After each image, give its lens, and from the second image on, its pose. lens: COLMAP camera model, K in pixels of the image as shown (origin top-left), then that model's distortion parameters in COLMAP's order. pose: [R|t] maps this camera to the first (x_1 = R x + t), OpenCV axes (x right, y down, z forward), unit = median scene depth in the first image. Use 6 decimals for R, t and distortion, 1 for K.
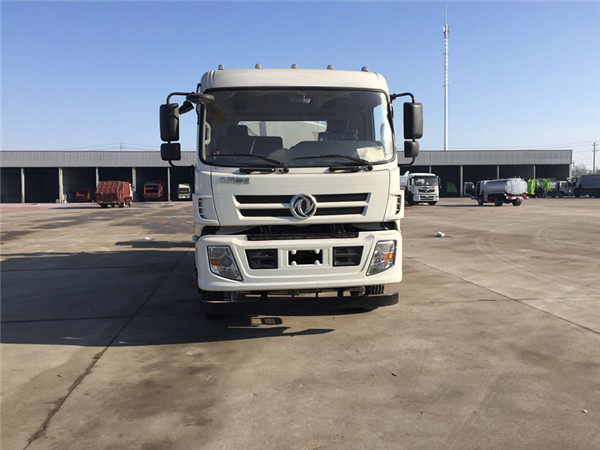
lens RADIAL K [[492.7, 0, 299.9], [0, 492.7, 194.2], [0, 0, 1]] dist [0.003315, -0.004519]
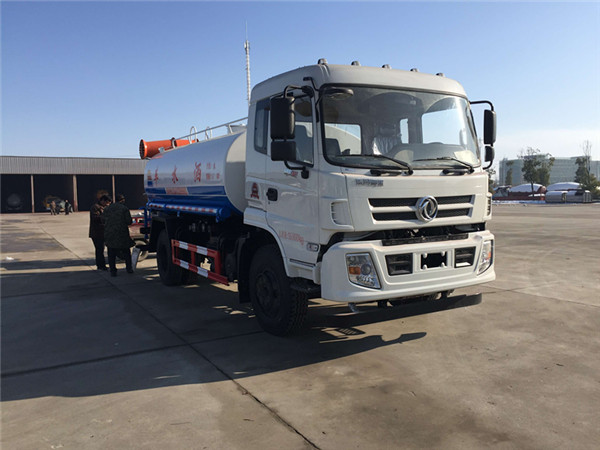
lens RADIAL K [[492.7, 0, 299.9], [0, 492.7, 194.2], [0, 0, 1]] dist [0.003315, -0.004519]
pose [[0.938116, -0.009019, 0.346203, -0.578992], [0.015781, 0.999736, -0.016719, 0.007903], [-0.345961, 0.021148, 0.938010, 0.163210]]
